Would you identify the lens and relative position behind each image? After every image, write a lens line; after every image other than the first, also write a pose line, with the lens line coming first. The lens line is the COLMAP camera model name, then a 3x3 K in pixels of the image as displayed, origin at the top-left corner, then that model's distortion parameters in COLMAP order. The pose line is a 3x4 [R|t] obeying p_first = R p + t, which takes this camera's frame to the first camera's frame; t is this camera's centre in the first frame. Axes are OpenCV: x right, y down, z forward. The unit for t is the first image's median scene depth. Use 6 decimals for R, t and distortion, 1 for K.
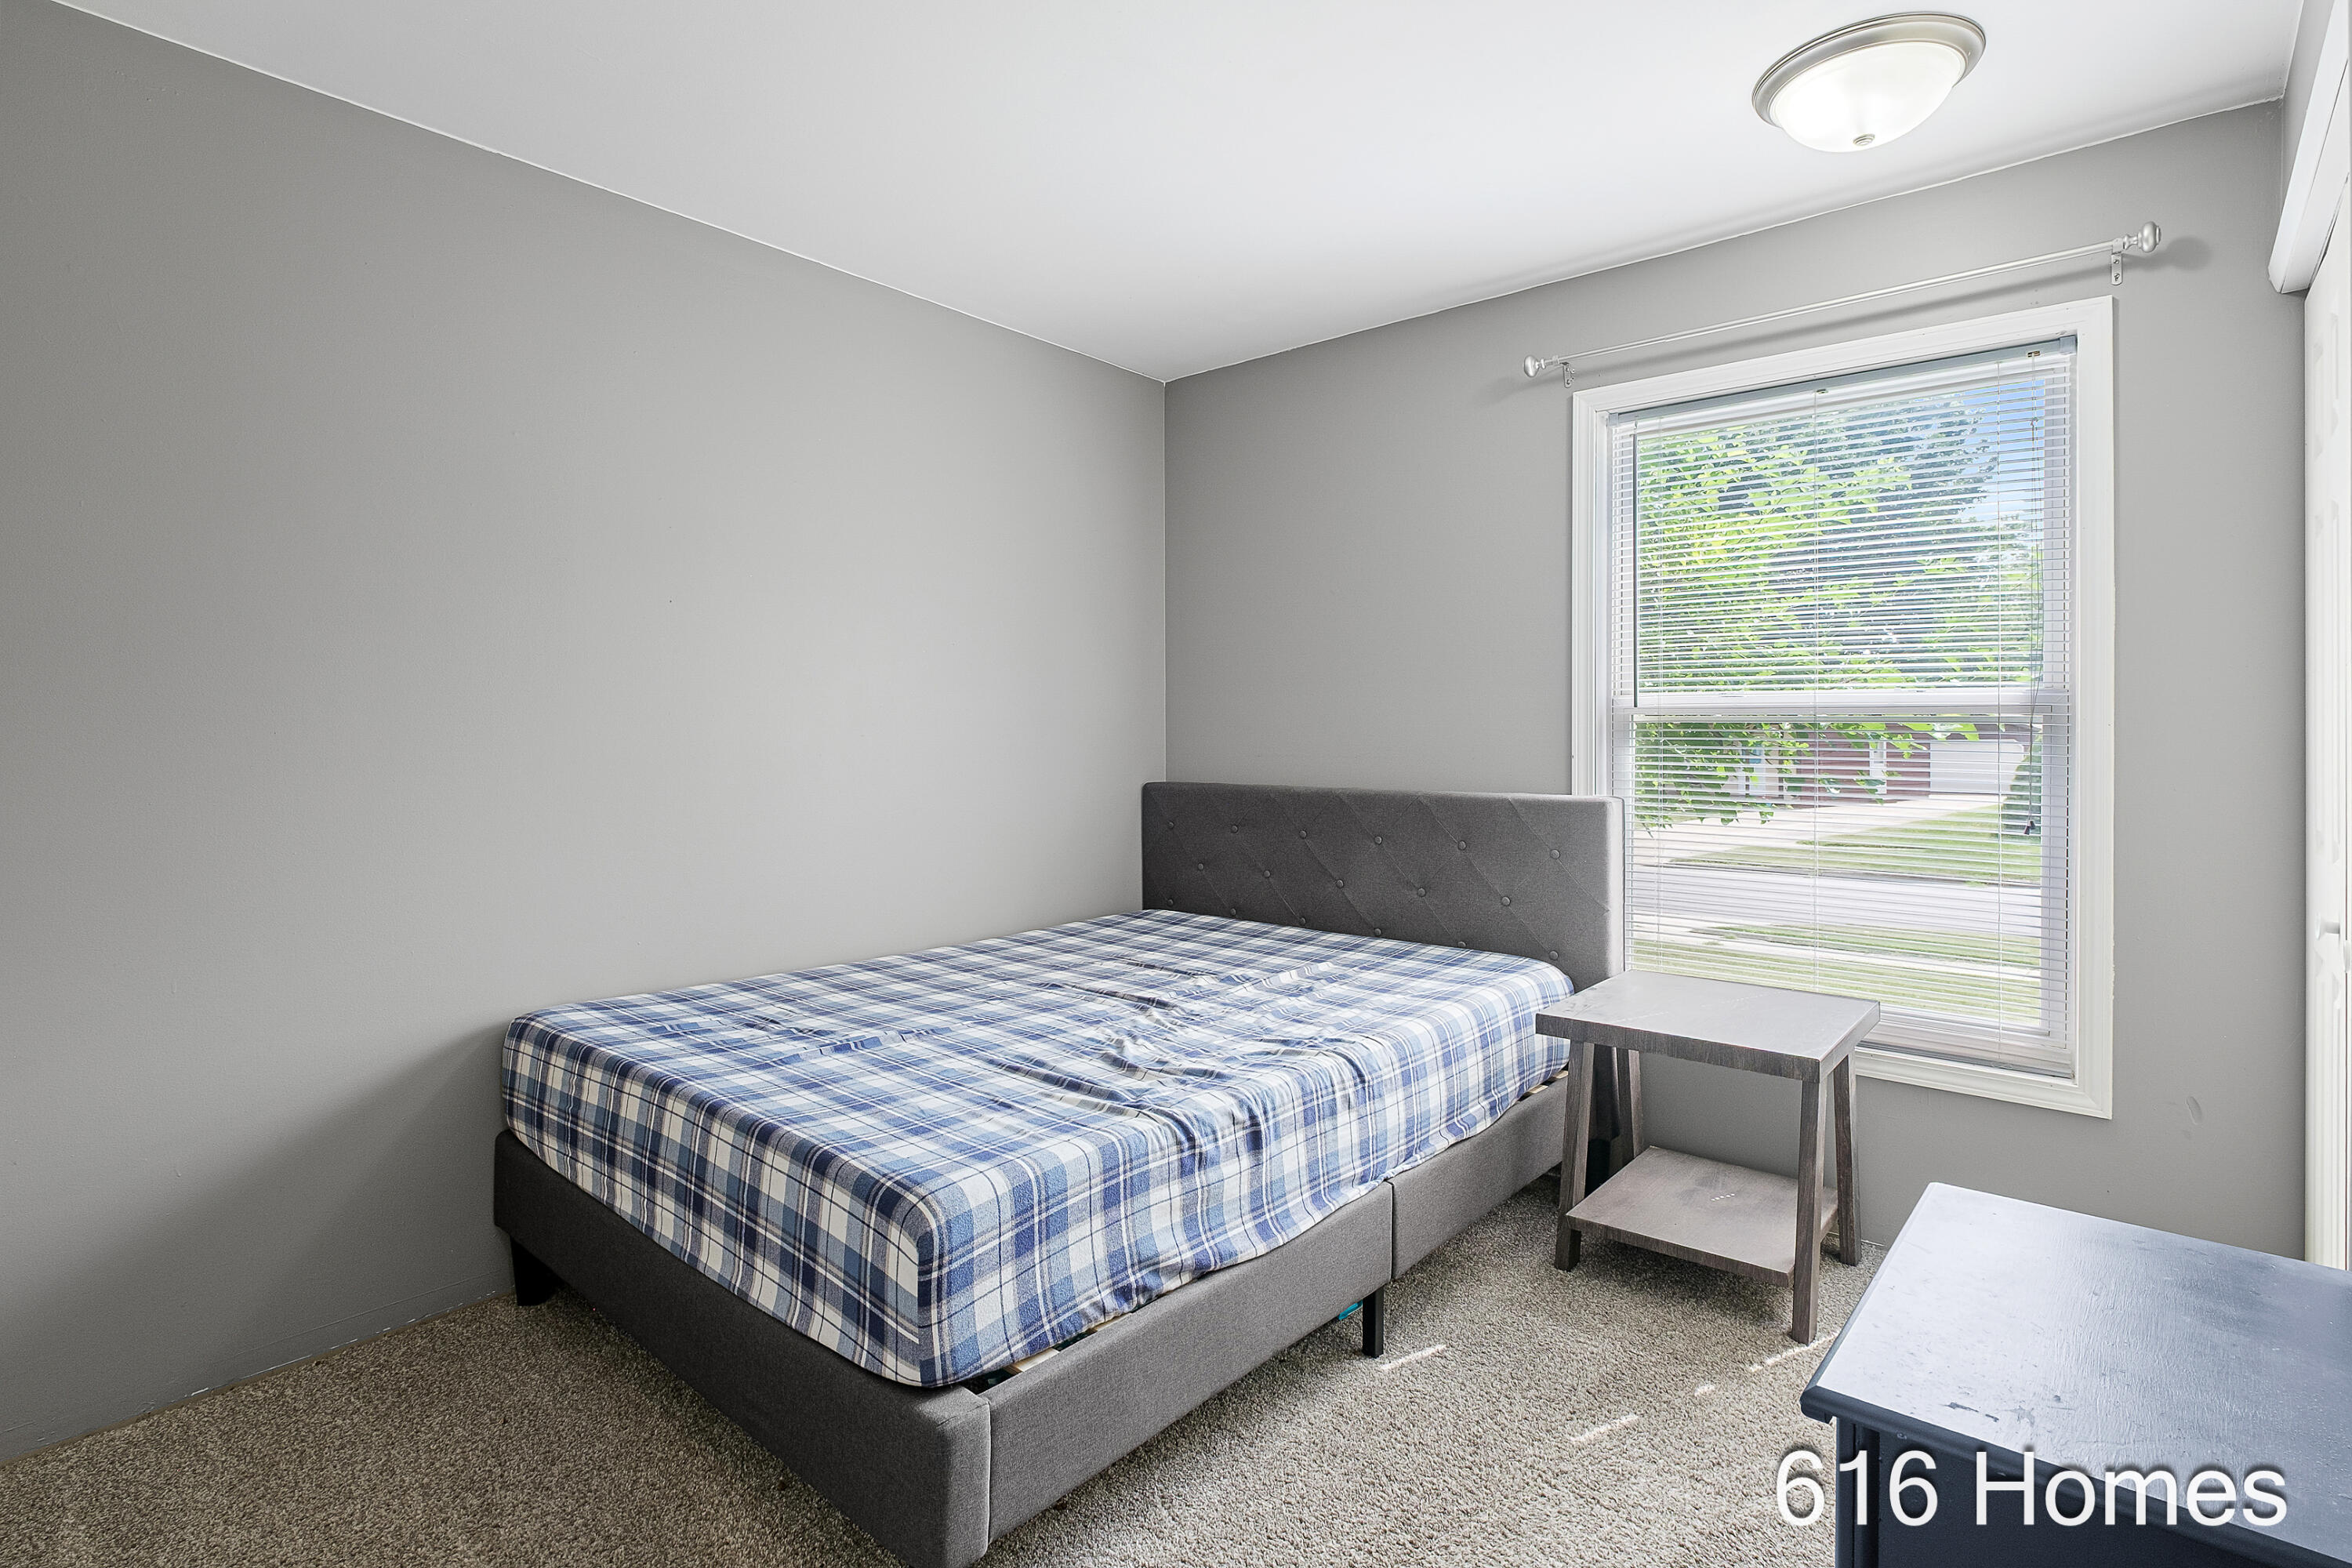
lens RADIAL K [[1188.4, 0, 1190.9], [0, 1188.4, 727.9], [0, 0, 1]] dist [0.002659, -0.003094]
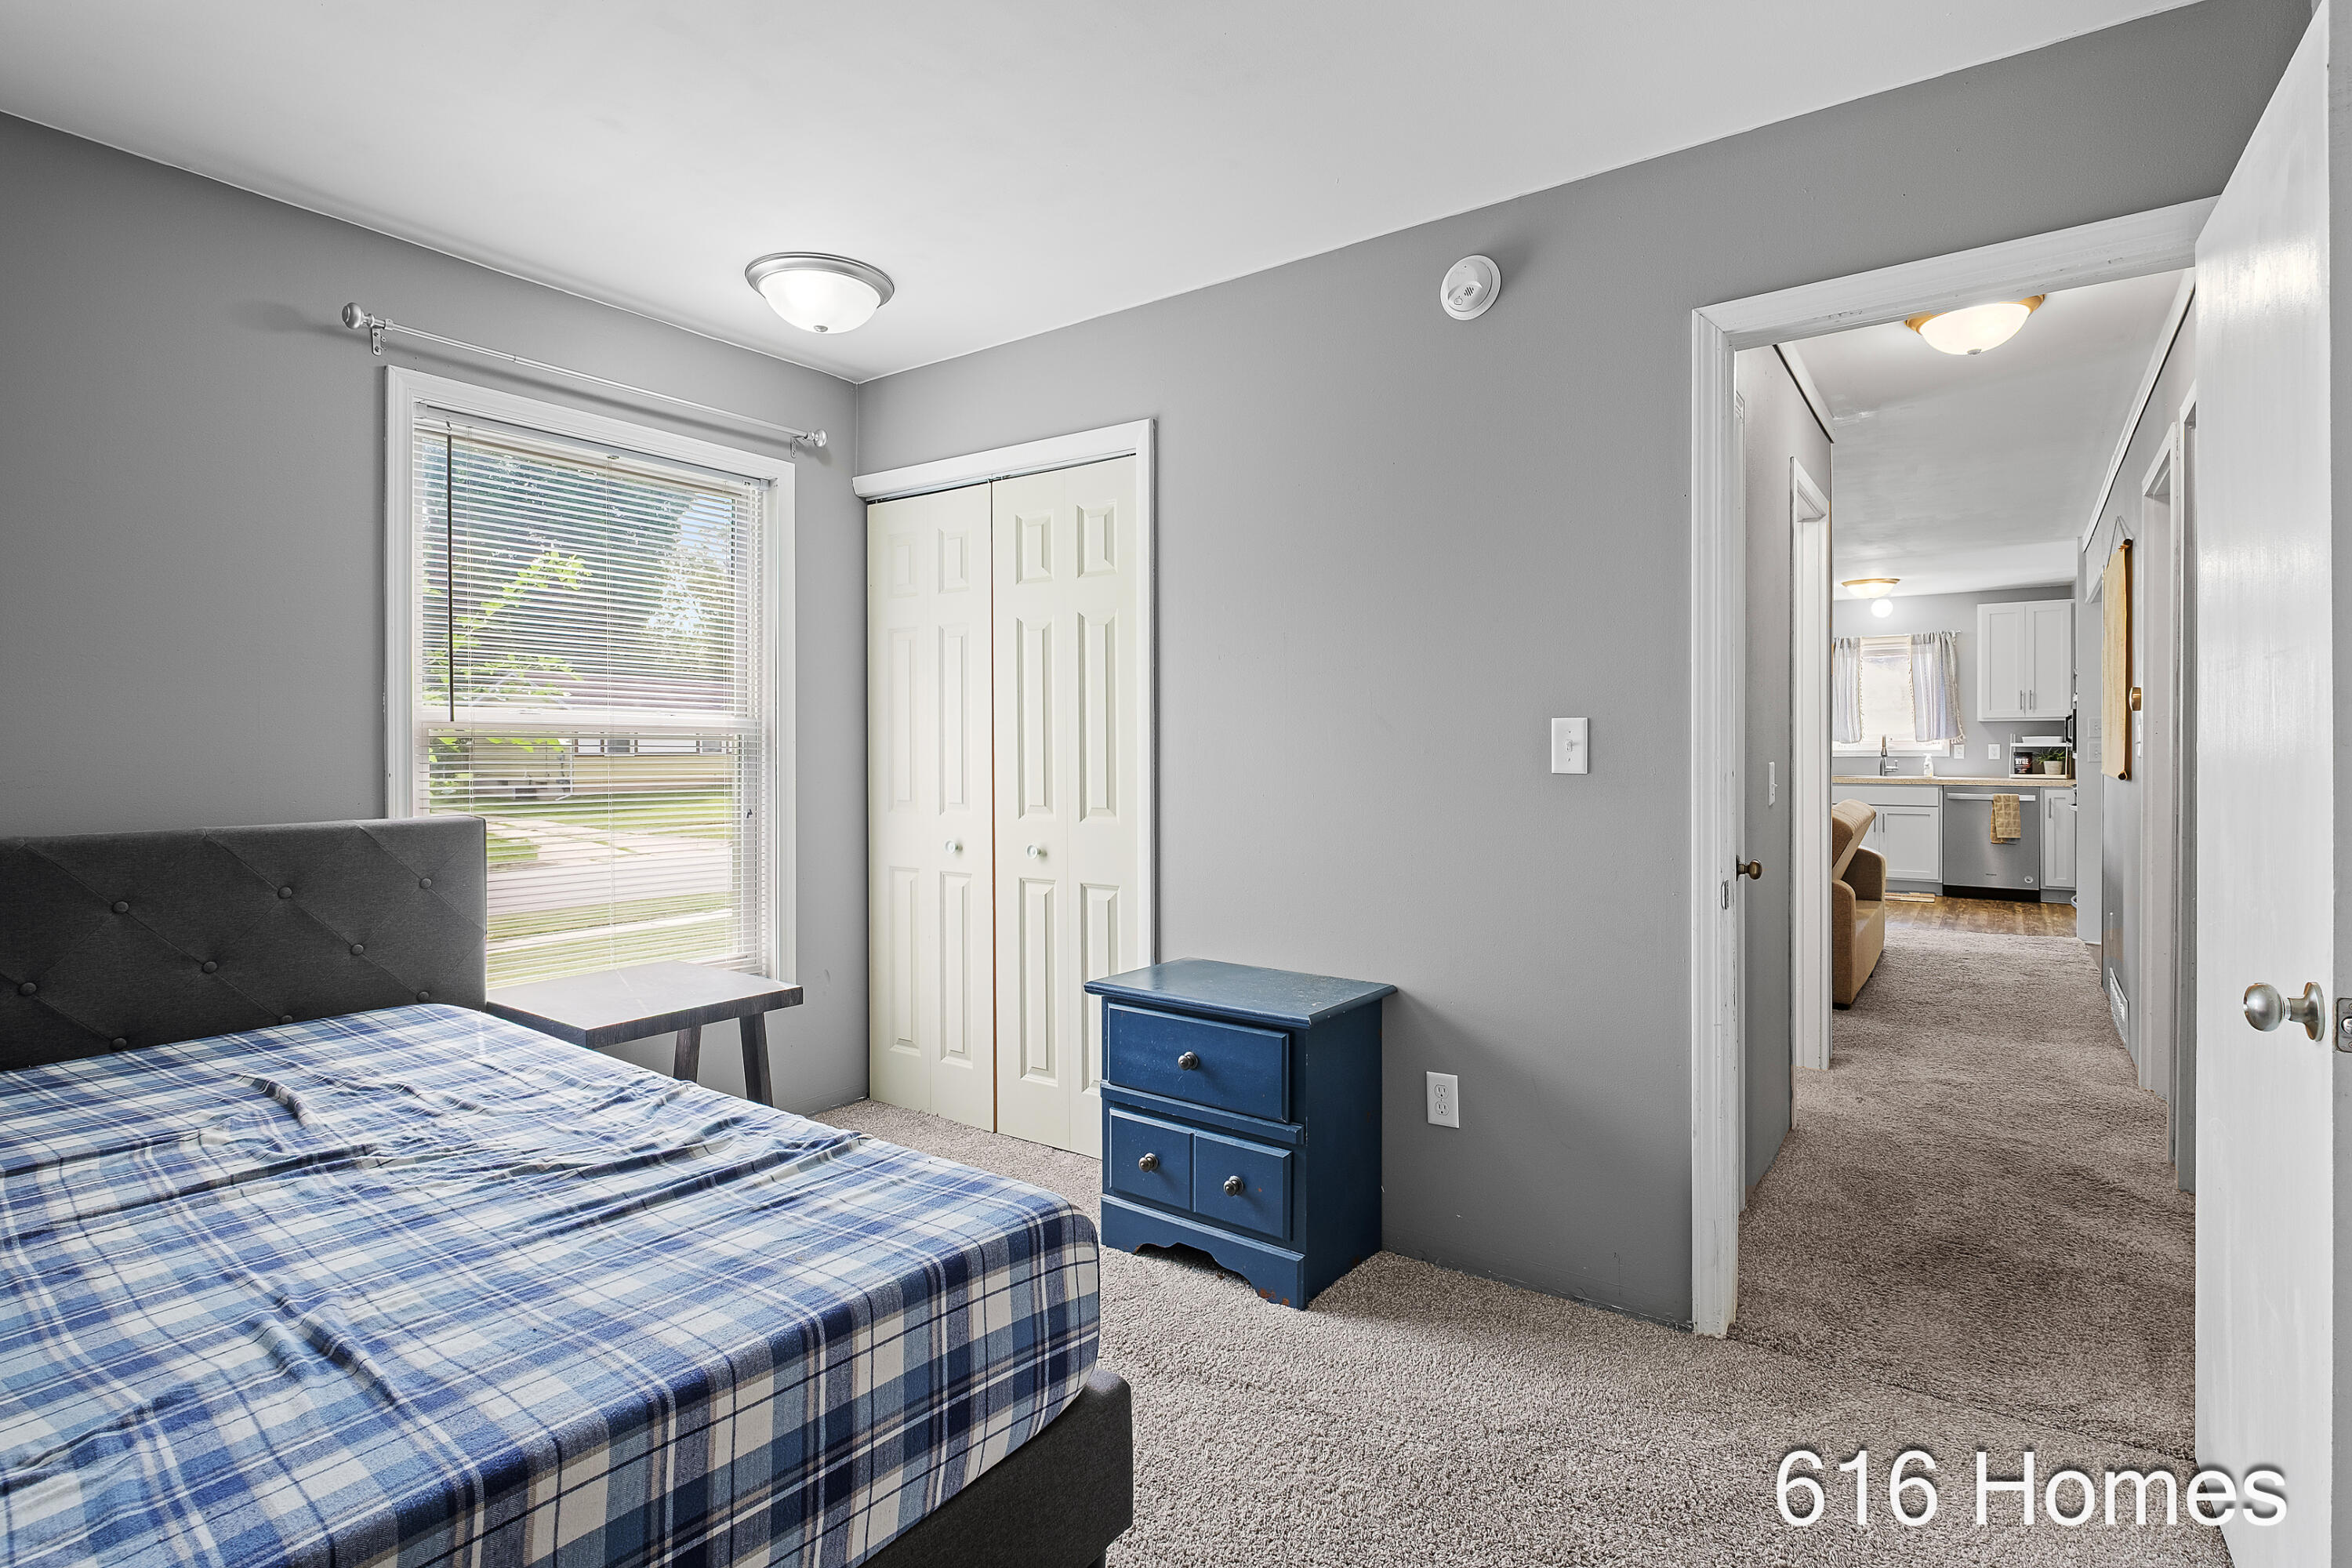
lens RADIAL K [[1188.4, 0, 1165.9], [0, 1188.4, 748.2], [0, 0, 1]] dist [0.002659, -0.003094]
pose [[-0.097493, -0.000265, 0.995236, -1.064864], [-0.000024, 1.000000, 0.000264, 0.006885], [-0.995236, 0.000002, -0.097493, 0.878855]]
